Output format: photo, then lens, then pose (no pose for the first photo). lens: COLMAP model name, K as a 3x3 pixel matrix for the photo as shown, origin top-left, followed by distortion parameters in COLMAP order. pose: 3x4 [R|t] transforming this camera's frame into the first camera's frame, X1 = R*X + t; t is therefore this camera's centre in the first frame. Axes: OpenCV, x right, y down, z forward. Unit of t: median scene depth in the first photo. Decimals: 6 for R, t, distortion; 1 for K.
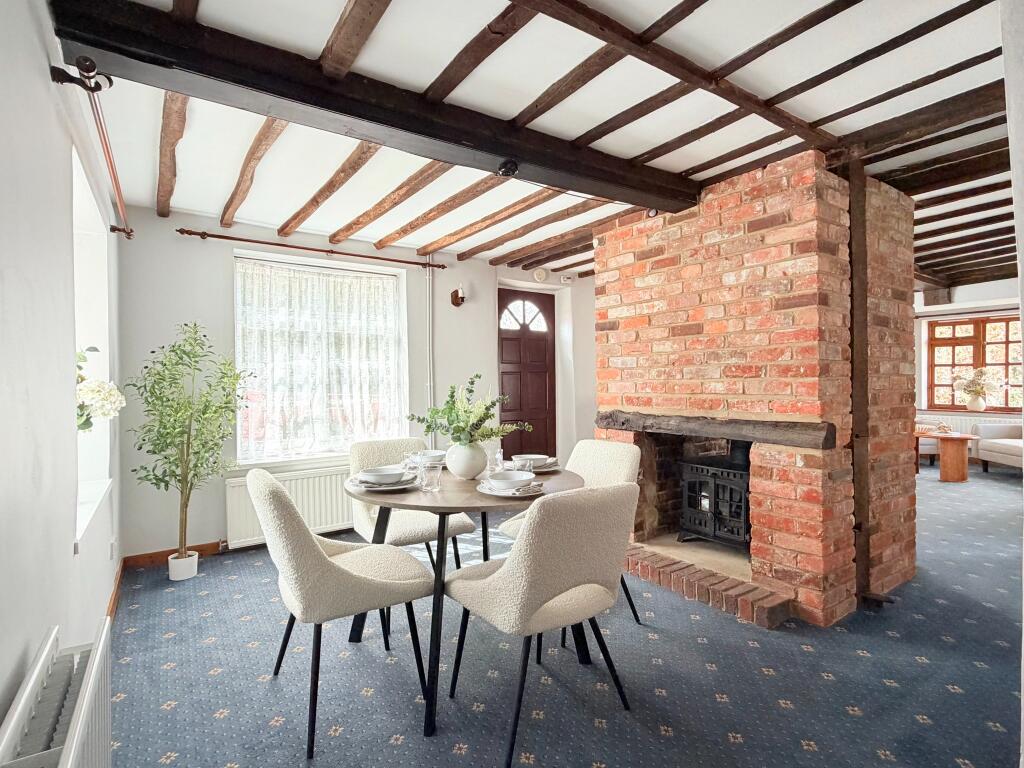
lens RADIAL K [[504.5, 0, 516.7], [0, 504.5, 380.8], [0, 0, 1]] dist [0.001547, -0.000725]
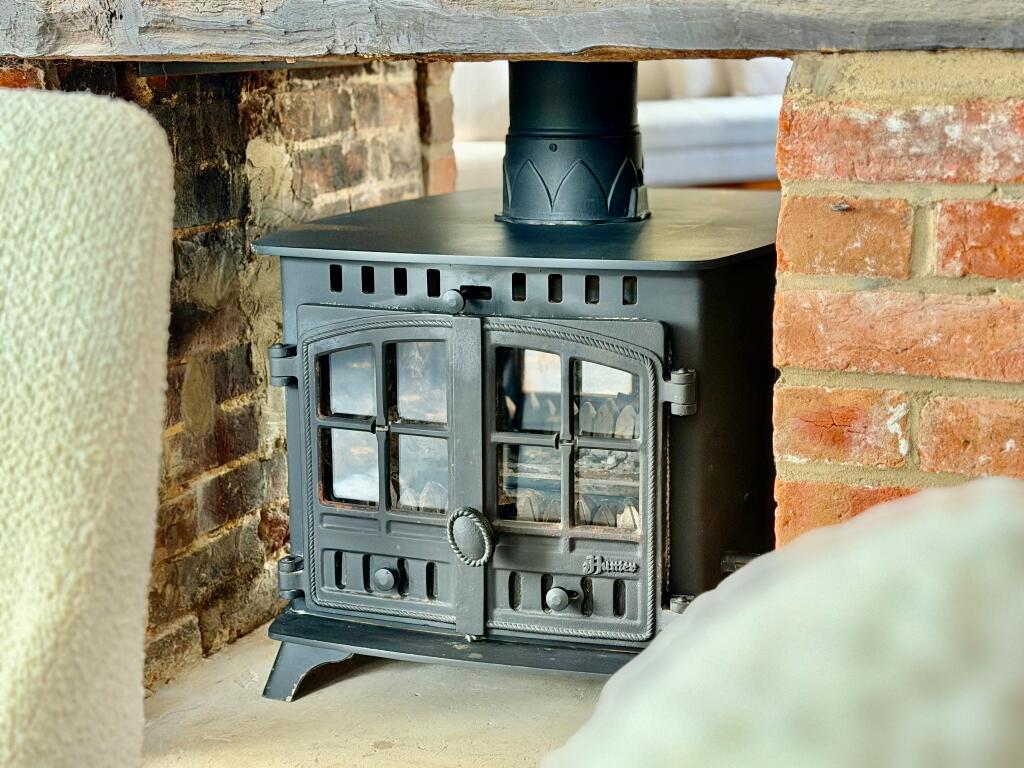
lens RADIAL K [[1854.7, 0, 511.6], [0, 1854.7, 382.9], [0, 0, 1]] dist [0.002518, 0.000000]
pose [[0.828719, -0.118563, 0.546962, 0.031849], [0.005890, 0.979097, 0.203311, 0.051006], [-0.559634, -0.165266, 0.812094, 0.279256]]
